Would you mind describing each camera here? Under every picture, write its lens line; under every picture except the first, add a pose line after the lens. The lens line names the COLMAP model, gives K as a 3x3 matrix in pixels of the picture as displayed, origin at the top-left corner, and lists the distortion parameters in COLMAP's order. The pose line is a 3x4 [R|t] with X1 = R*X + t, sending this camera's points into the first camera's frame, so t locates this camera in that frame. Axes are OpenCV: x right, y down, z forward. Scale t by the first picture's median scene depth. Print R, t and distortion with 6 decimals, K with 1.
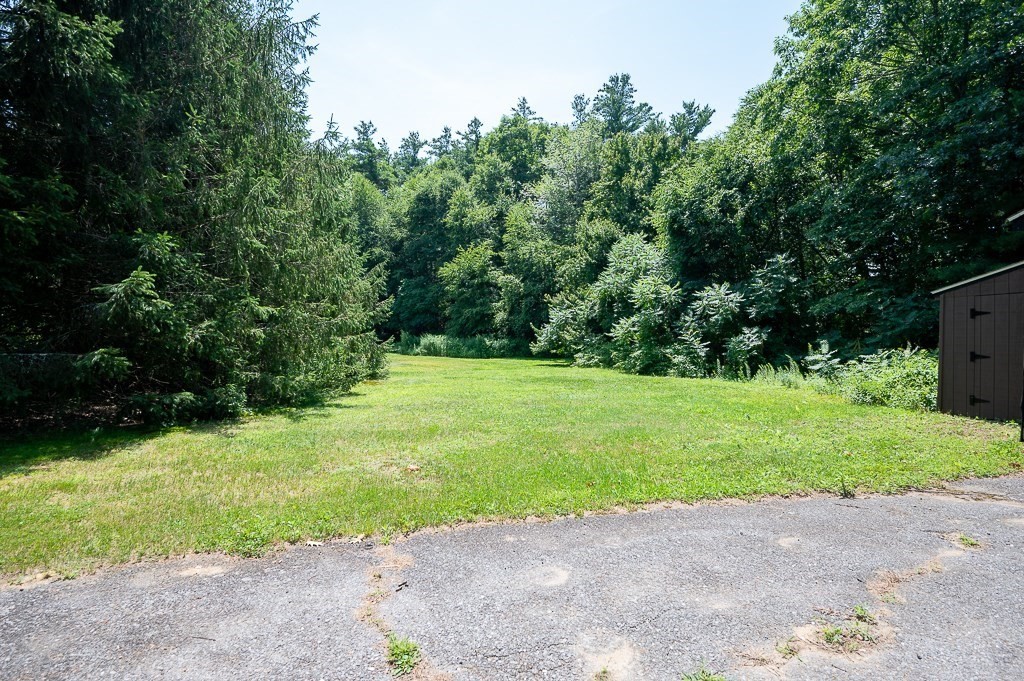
lens RADIAL K [[545.9, 0, 512.0], [0, 545.9, 340.5], [0, 0, 1]] dist [0.000700, 0.000385]
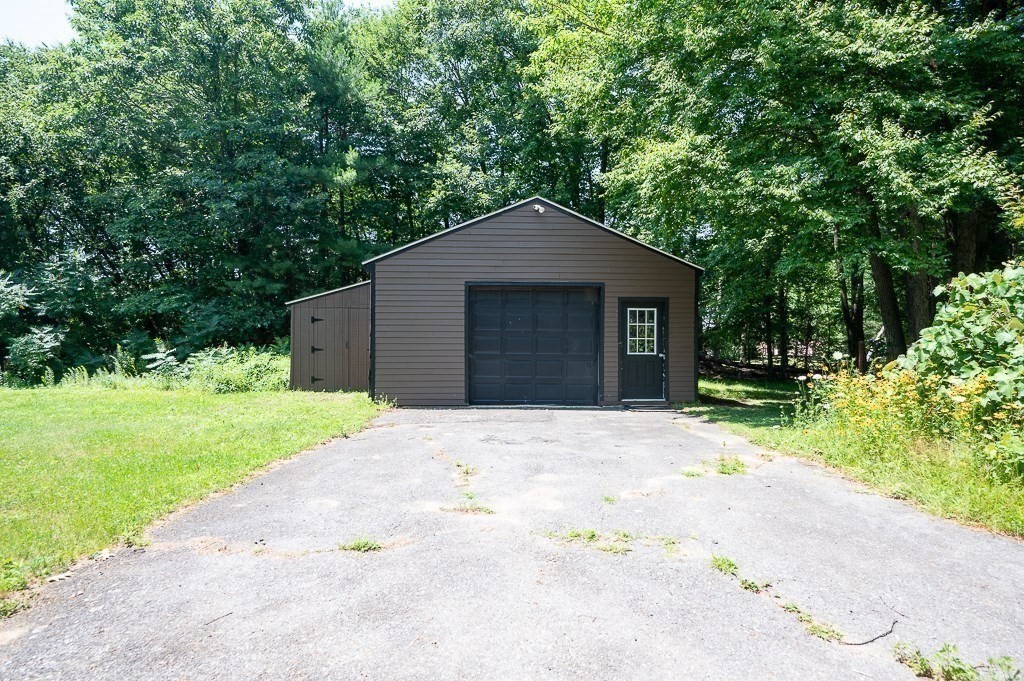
lens RADIAL K [[545.9, 0, 512.0], [0, 545.9, 340.5], [0, 0, 1]] dist [0.000700, 0.000385]
pose [[0.308728, -0.002707, 0.951147, -0.103408], [0.006997, 0.999975, 0.000575, 0.002182], [-0.951125, 0.006478, 0.308739, 0.012439]]
